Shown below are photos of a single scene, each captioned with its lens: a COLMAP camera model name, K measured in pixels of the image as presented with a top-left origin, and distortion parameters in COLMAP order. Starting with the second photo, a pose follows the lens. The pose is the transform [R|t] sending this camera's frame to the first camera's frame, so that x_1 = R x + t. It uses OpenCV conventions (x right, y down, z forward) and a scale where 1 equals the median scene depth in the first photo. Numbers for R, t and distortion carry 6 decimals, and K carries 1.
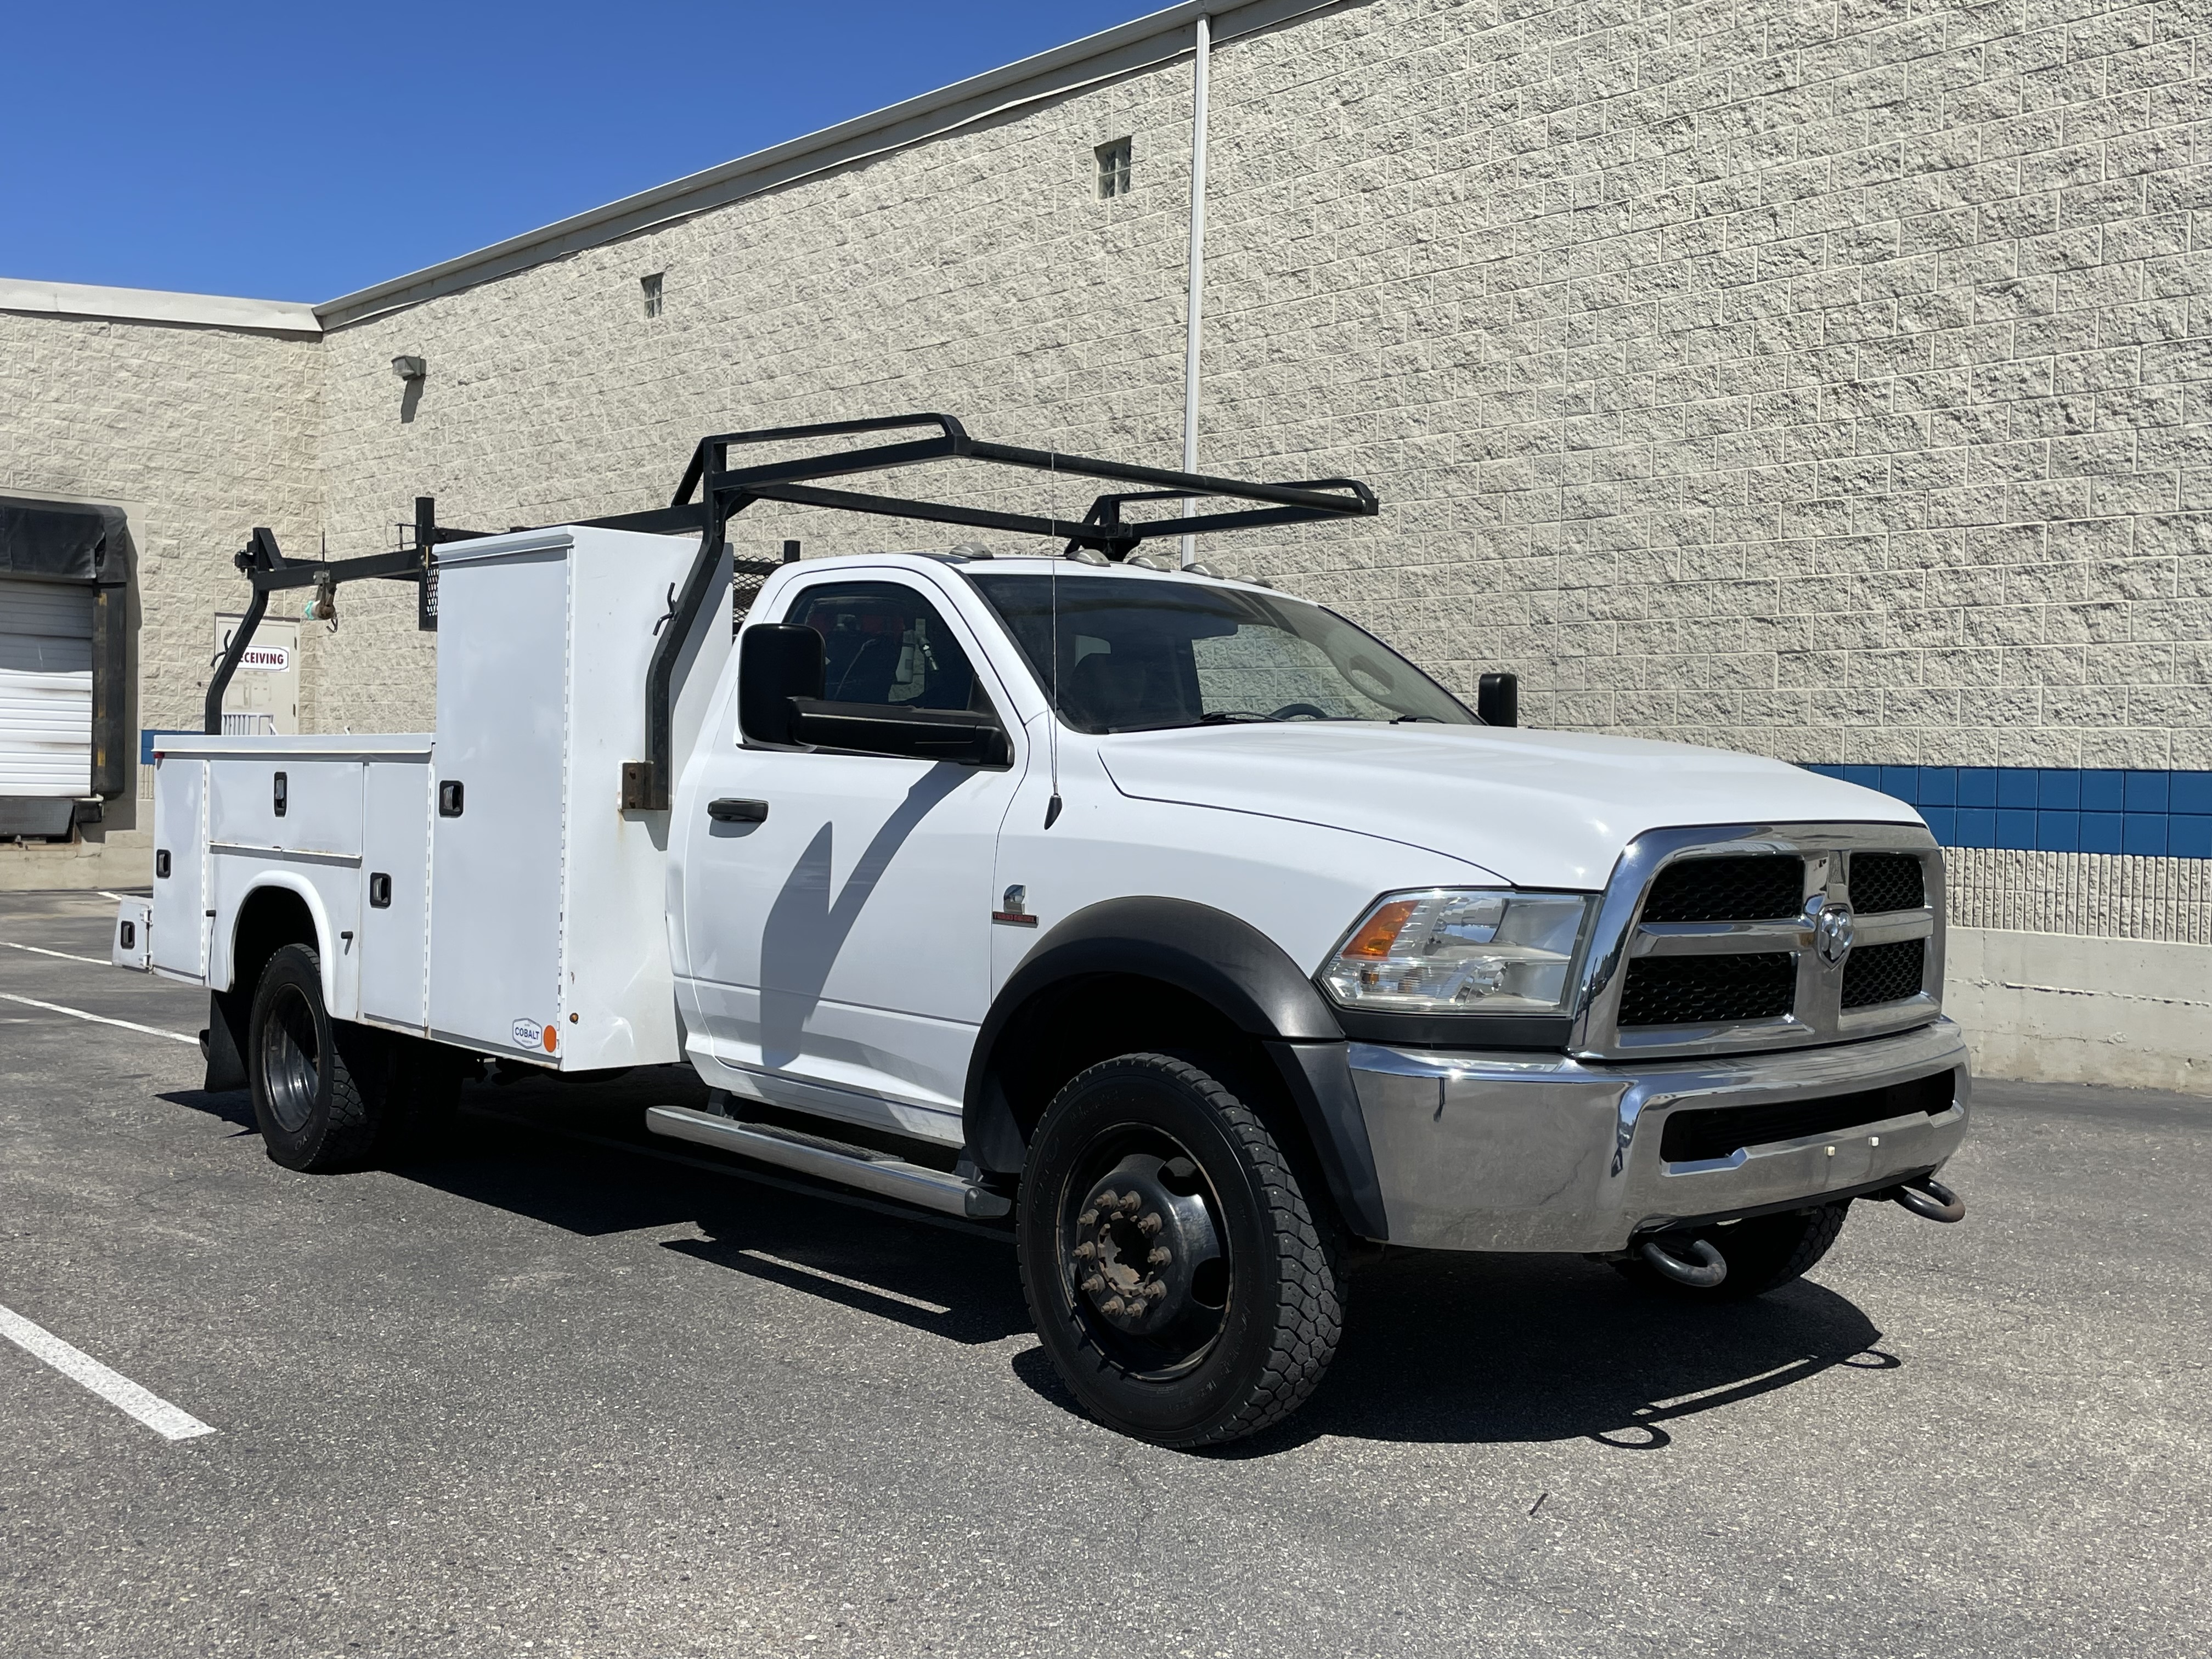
lens RADIAL K [[2112.3, 0, 1082.4], [0, 2112.3, 810.6], [0, 0, 1]] dist [0.046864, 0.000000]
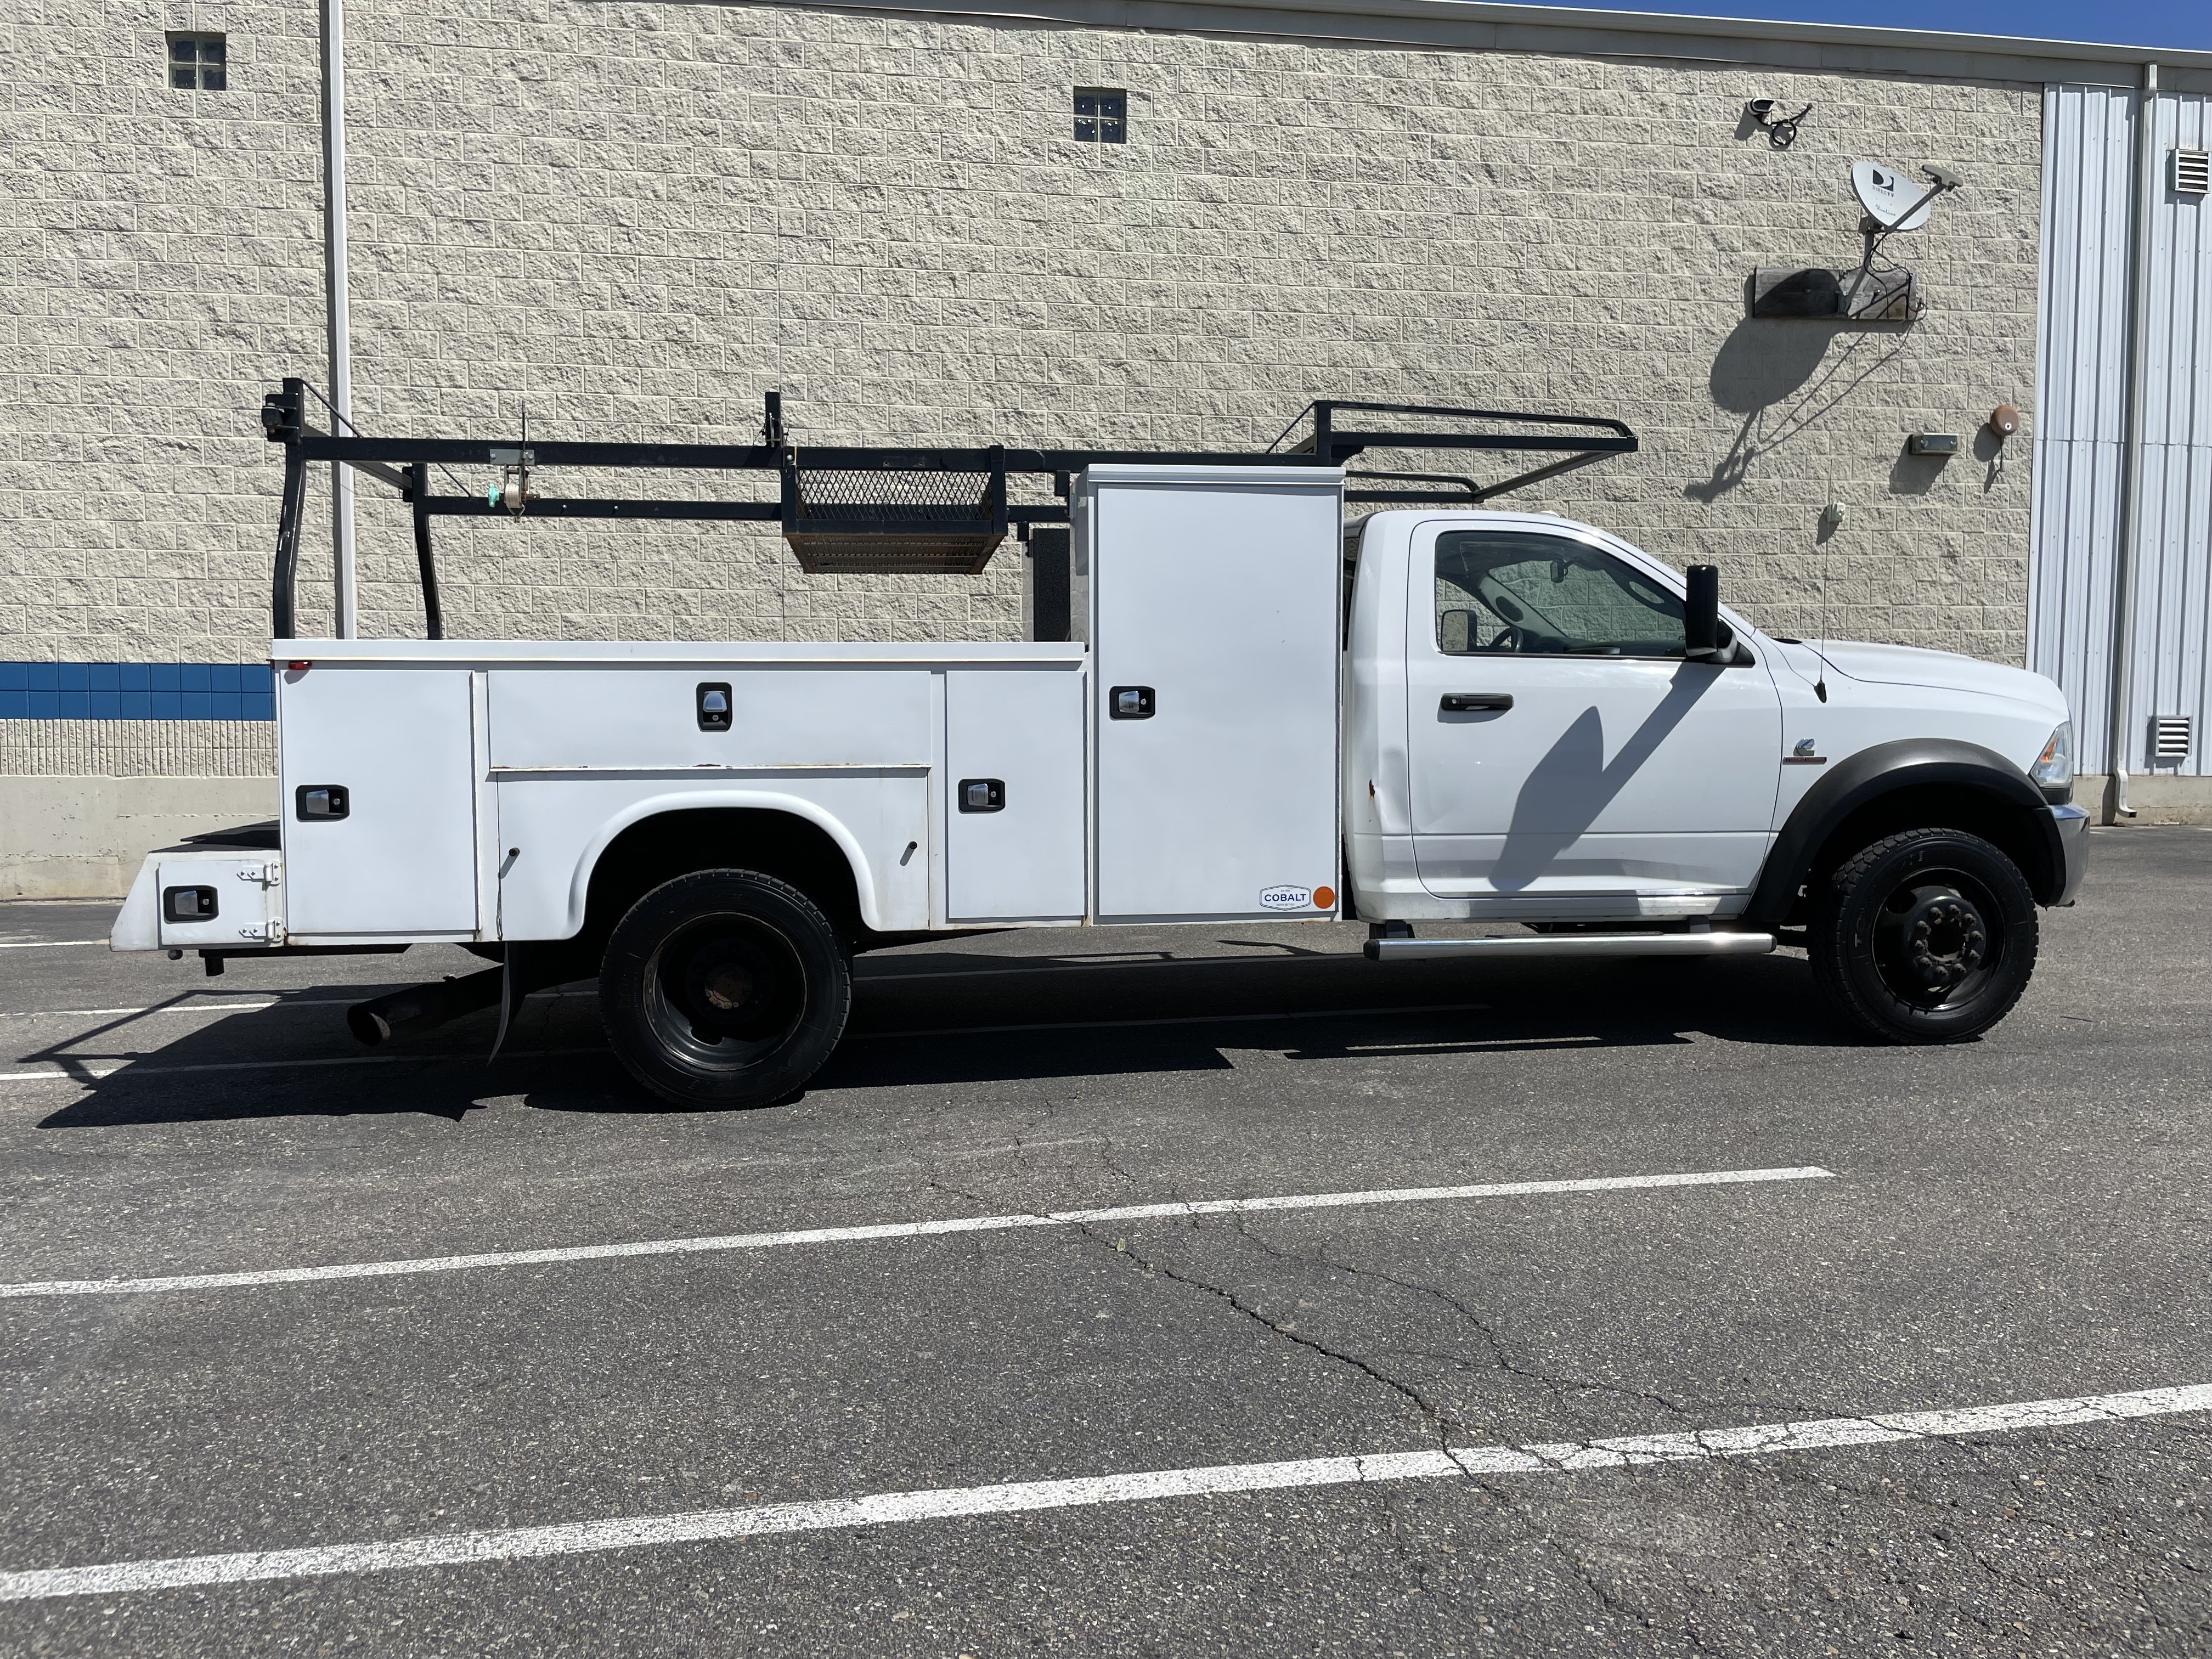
lens RADIAL K [[1680.2, 0, 1096.4], [0, 1680.2, 810.9], [0, 0, 1]] dist [0.089538, -0.123486]
pose [[0.557438, -0.072963, 0.827006, -0.527892], [0.026785, 0.997193, 0.069924, -0.005672], [-0.829786, -0.016827, 0.557828, 0.273588]]
